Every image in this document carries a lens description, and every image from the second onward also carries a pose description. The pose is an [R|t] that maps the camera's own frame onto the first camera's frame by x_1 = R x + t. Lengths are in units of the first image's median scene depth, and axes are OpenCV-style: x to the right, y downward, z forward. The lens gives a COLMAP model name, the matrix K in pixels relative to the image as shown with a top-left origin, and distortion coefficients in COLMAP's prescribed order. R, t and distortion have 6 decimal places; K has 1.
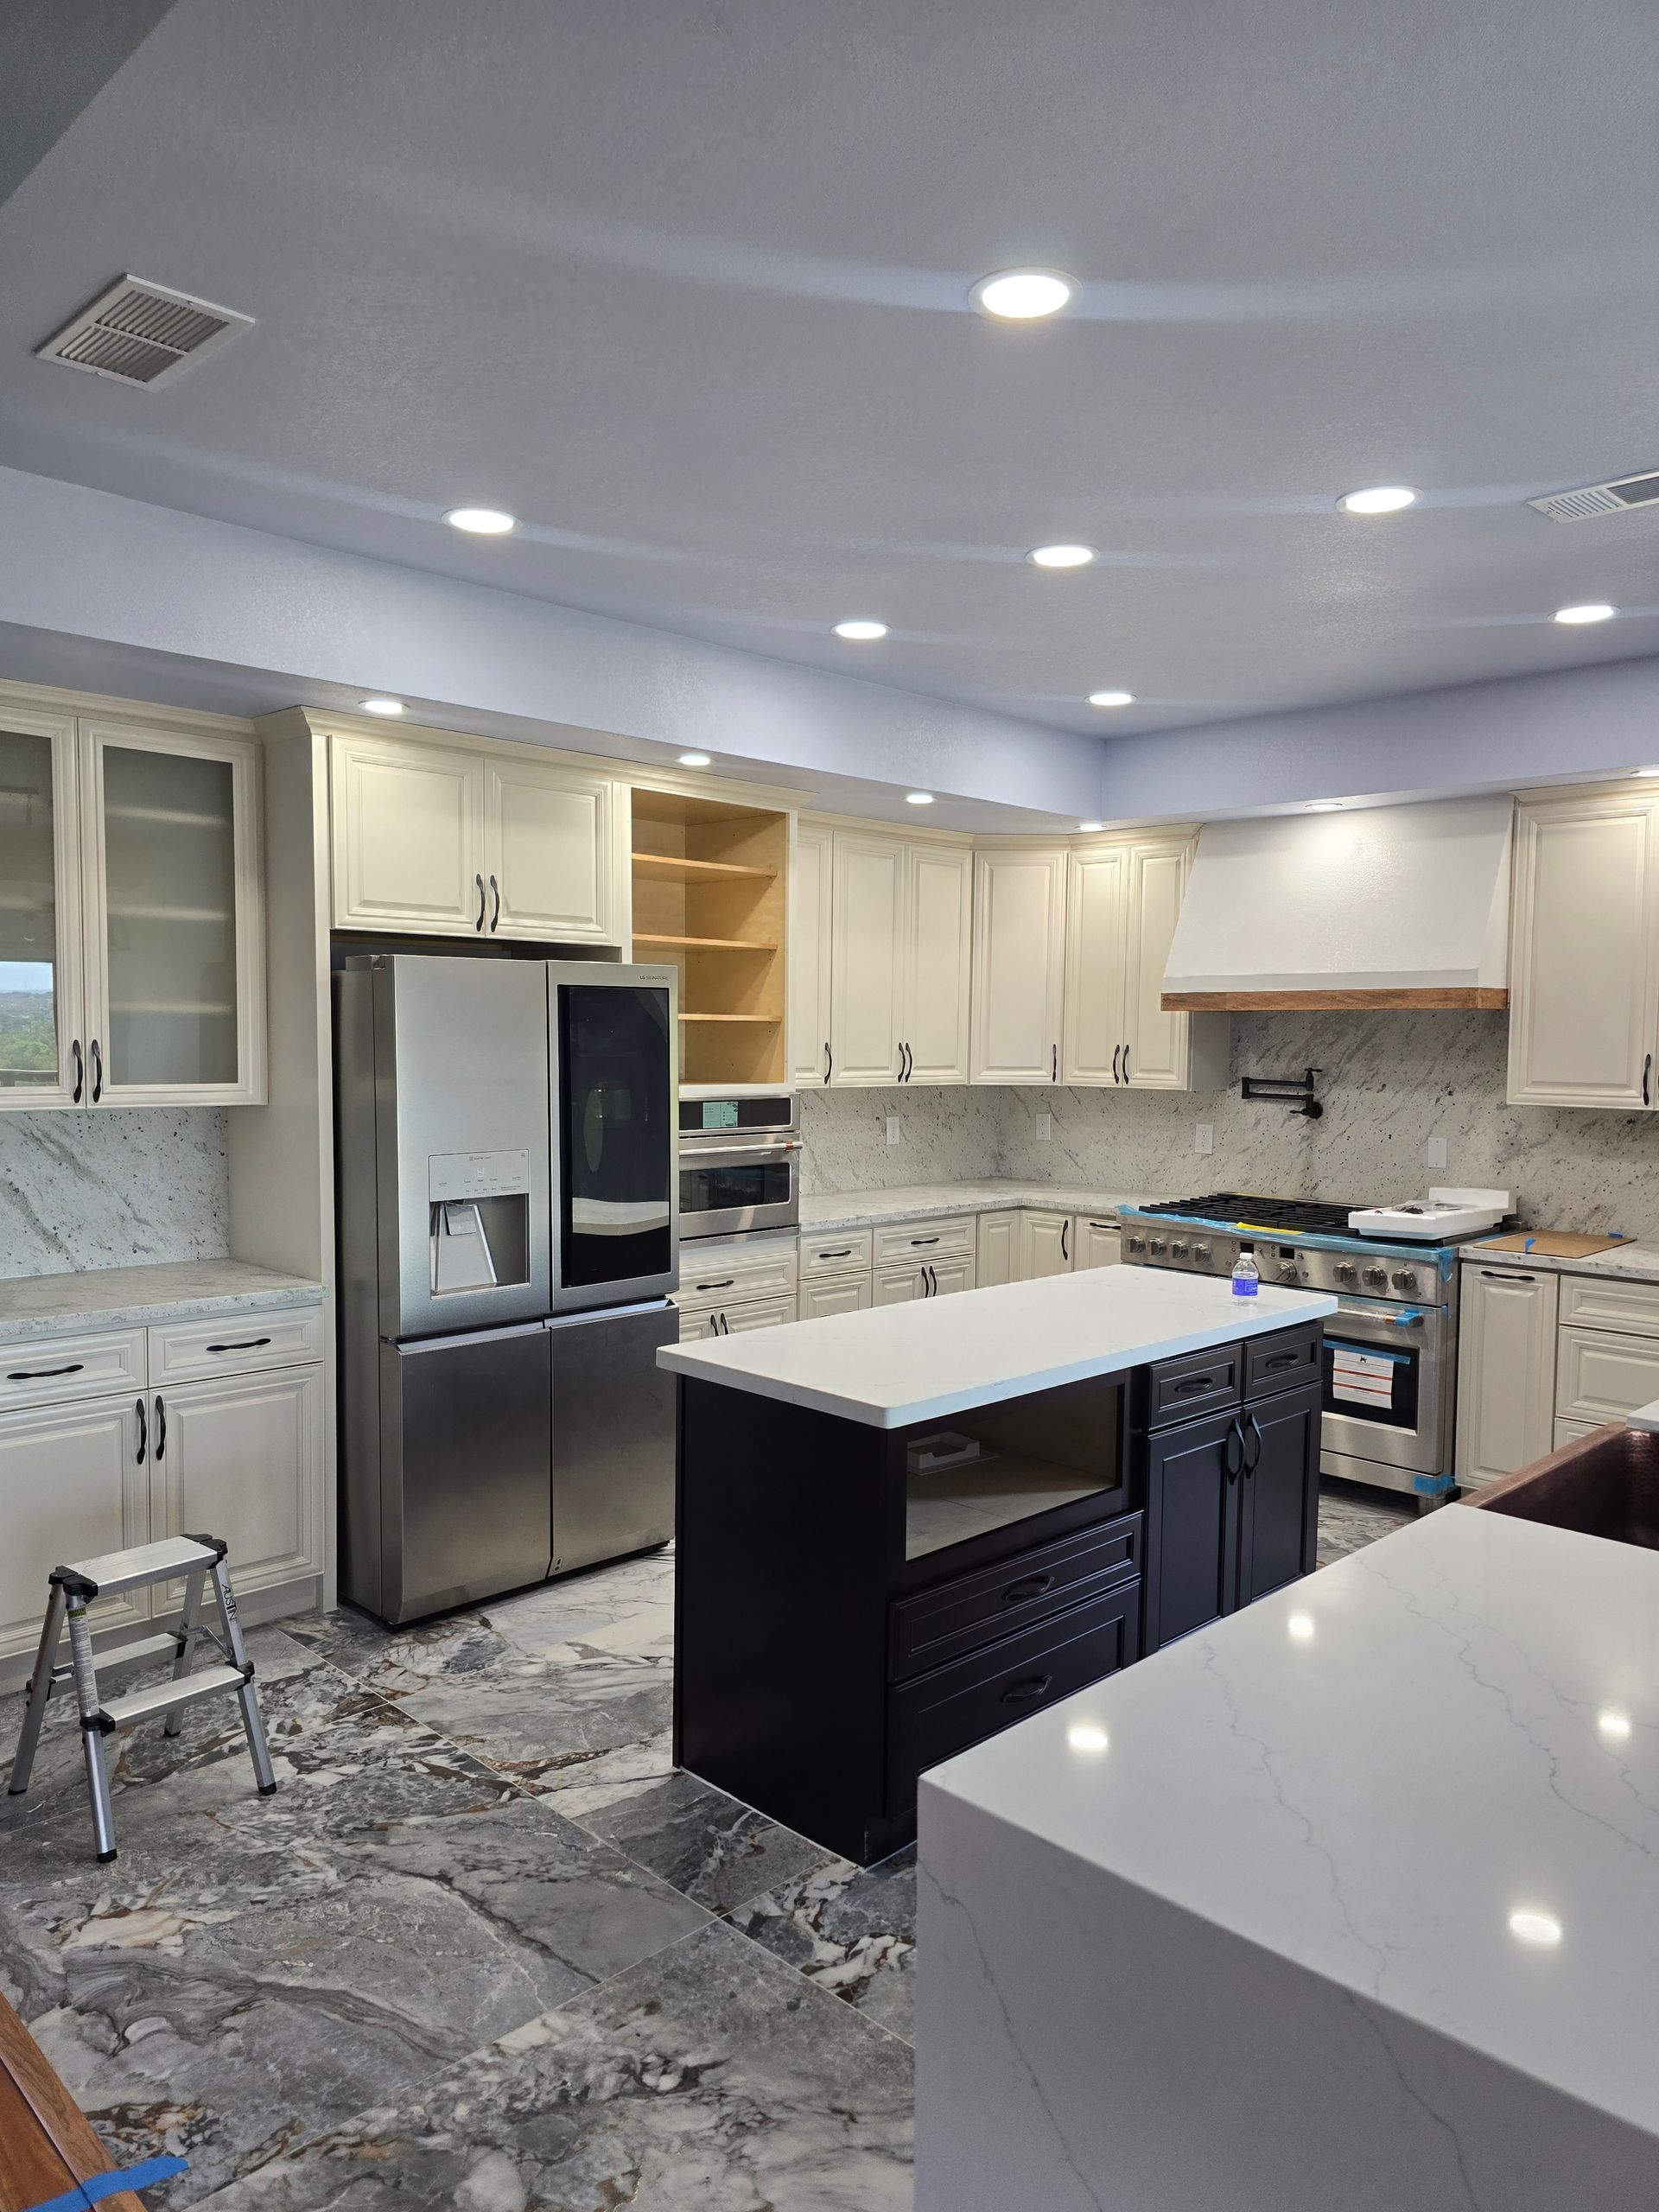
lens RADIAL K [[1486.2, 0, 853.5], [0, 1486.2, 1123.5], [0, 0, 1]] dist [0.054517, -0.043614]
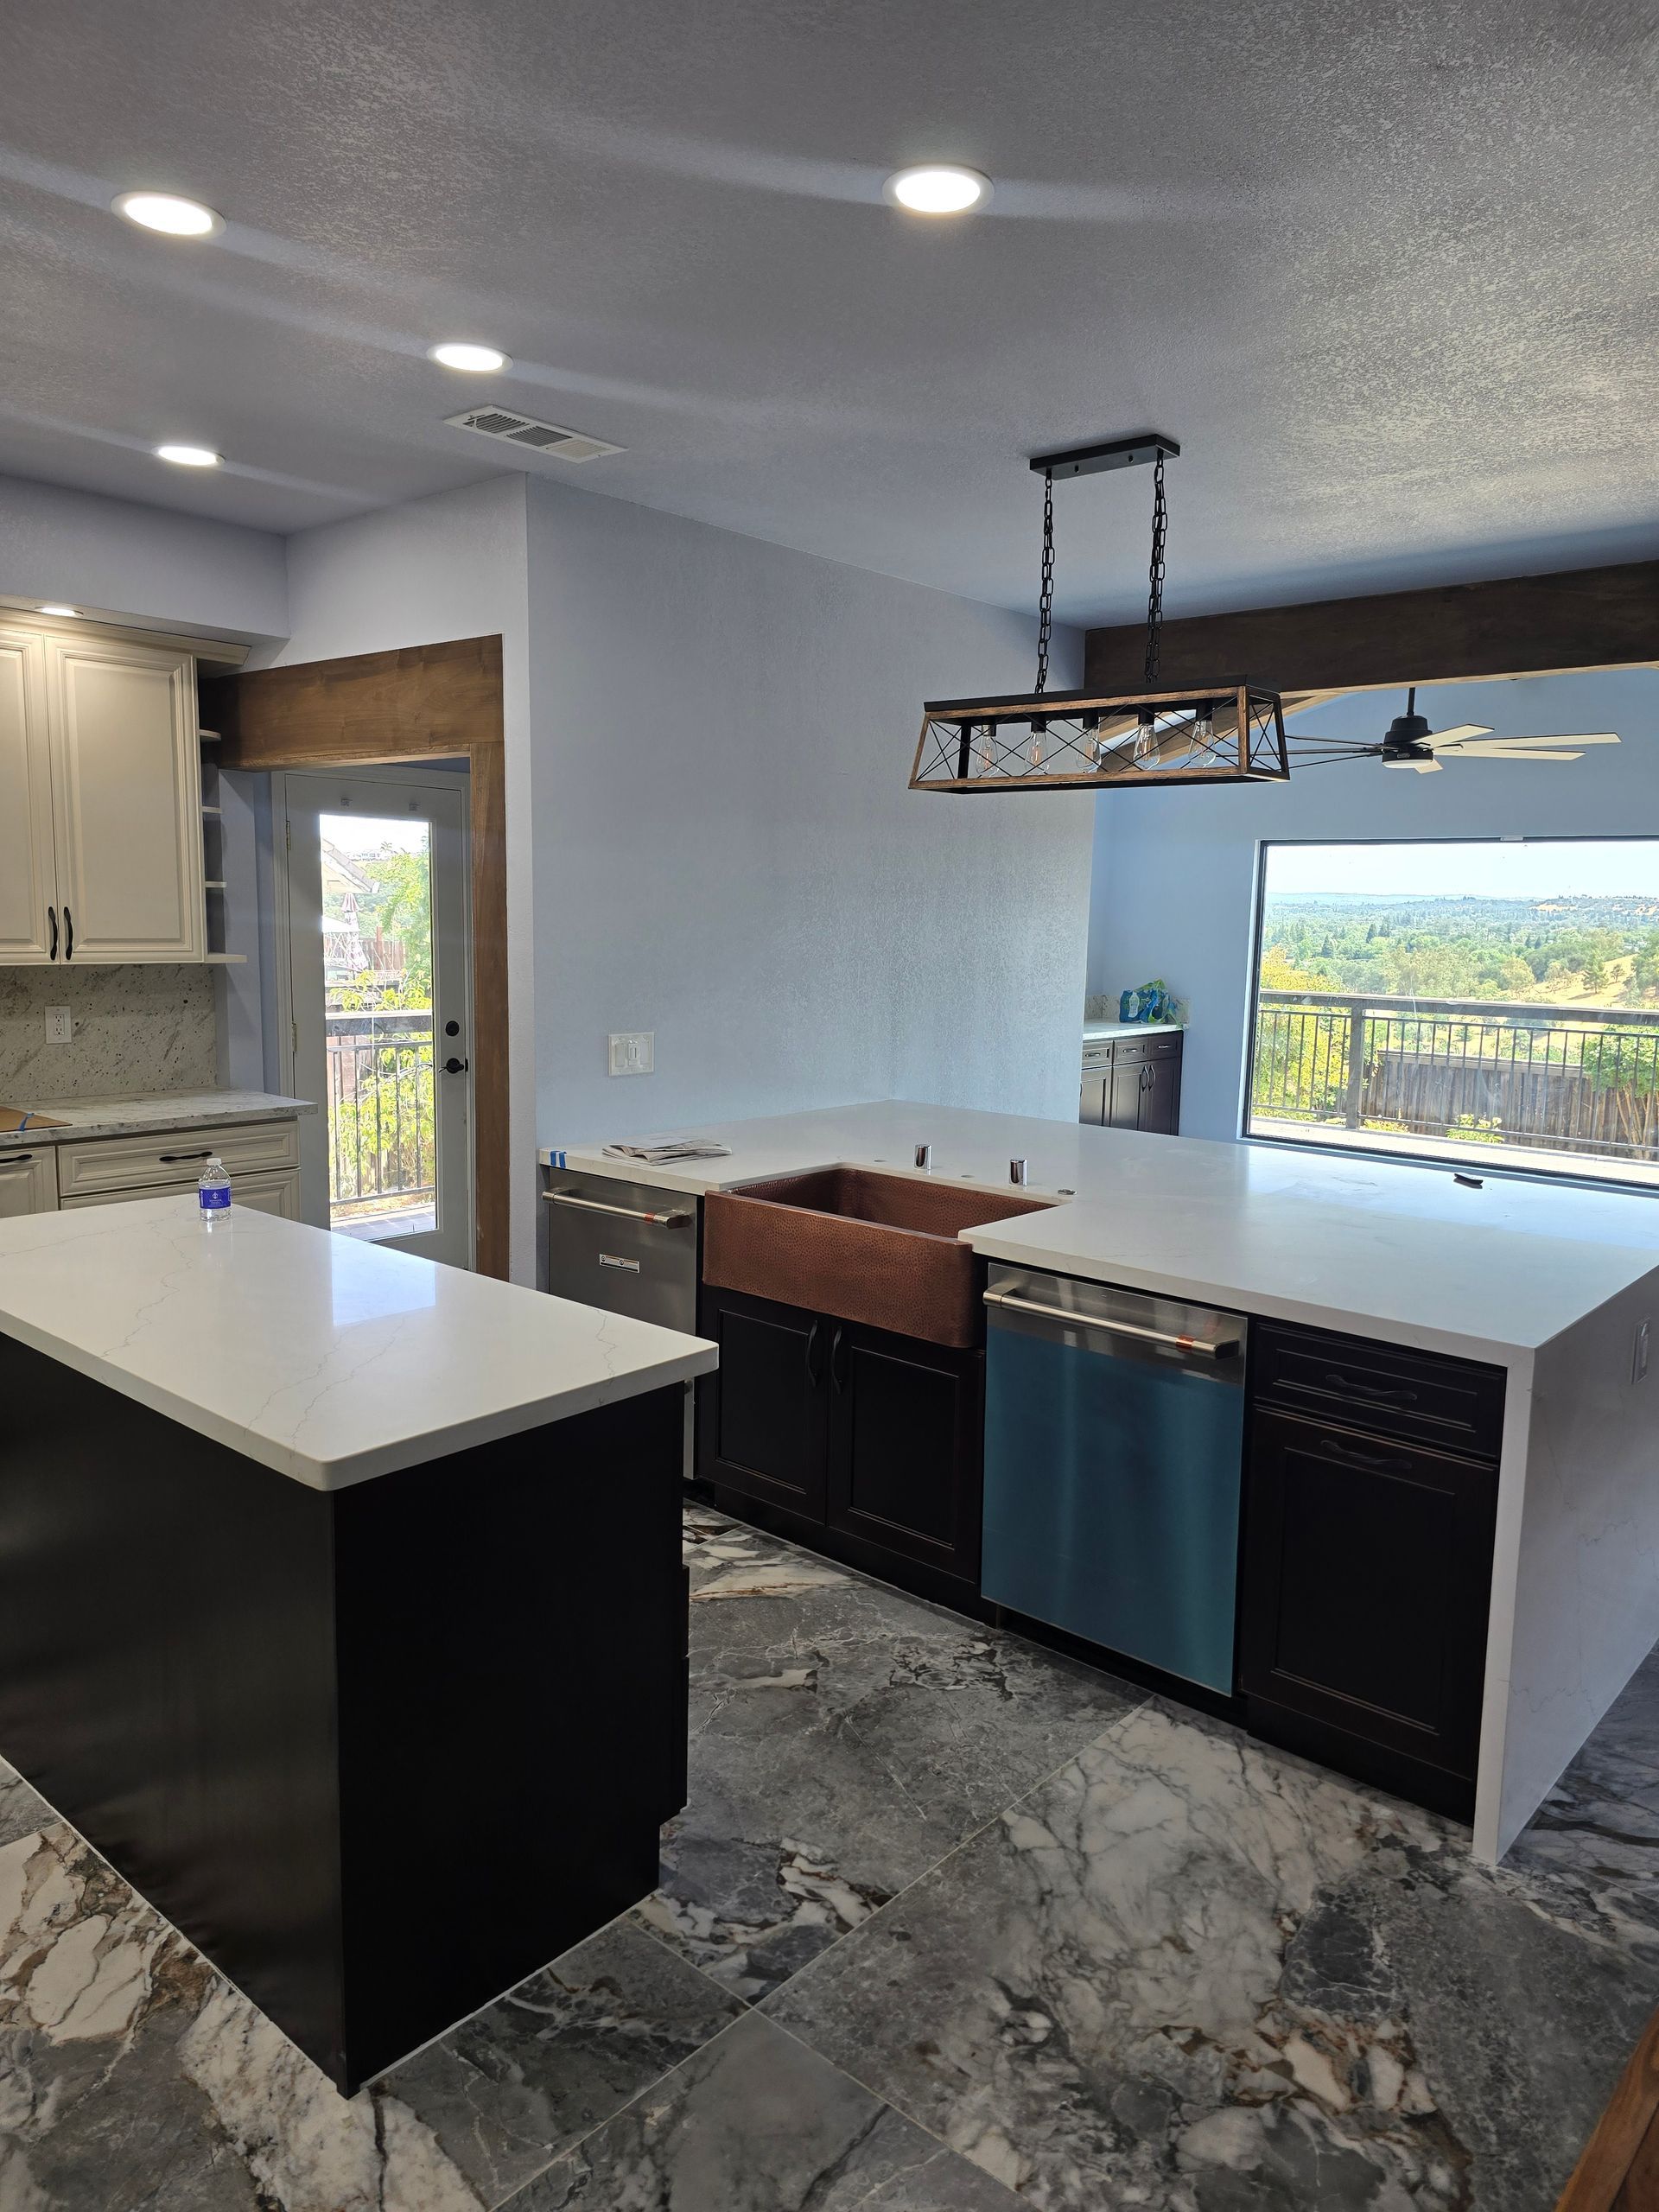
lens RADIAL K [[1474.0, 0, 839.6], [0, 1474.0, 1098.7], [0, 0, 1]] dist [0.052733, -0.043335]
pose [[-0.058214, -0.143149, 0.987988, -0.524530], [0.042576, 0.988409, 0.145719, -0.048173], [-0.997396, 0.050547, -0.051444, 0.618037]]
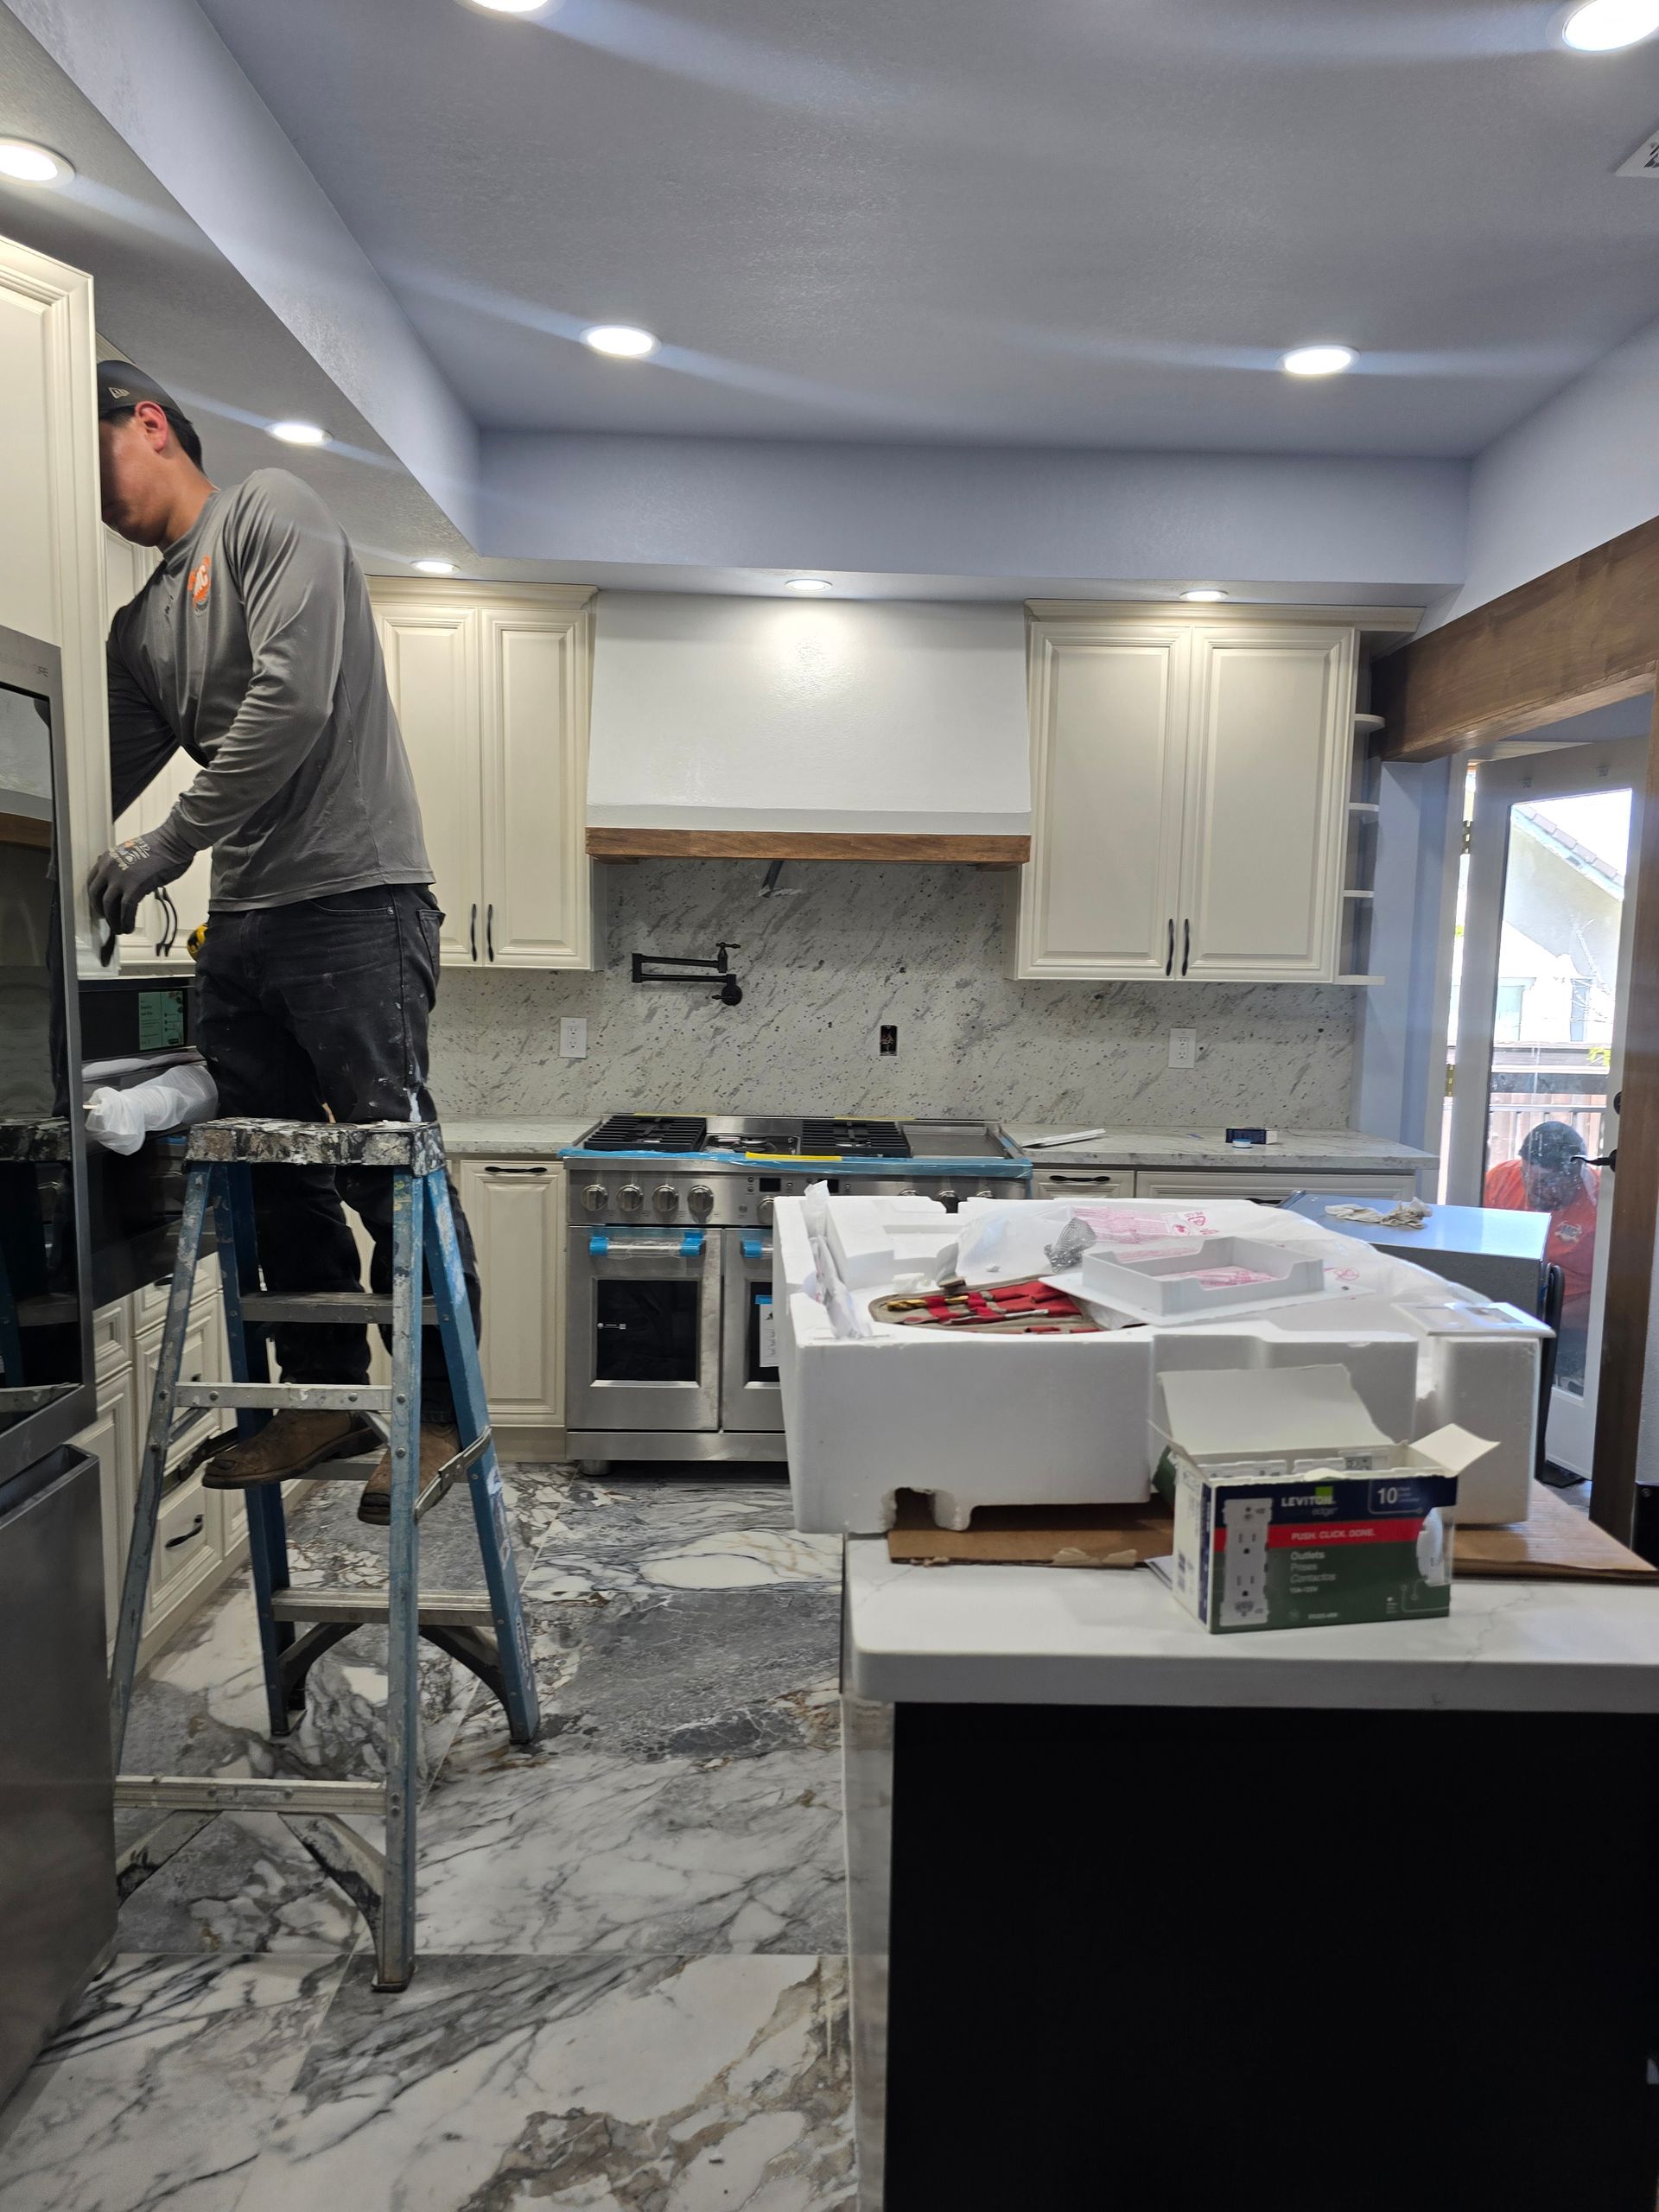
lens RADIAL K [[1487.8, 0, 846.5], [0, 1487.8, 1112.1], [0, 0, 1]] dist [0.071203, -0.057274]
pose [[0.701748, -0.073706, 0.708602, -0.284965], [0.034010, 0.996966, 0.070018, -0.000131], [-0.711613, -0.025036, 0.702126, 0.567434]]
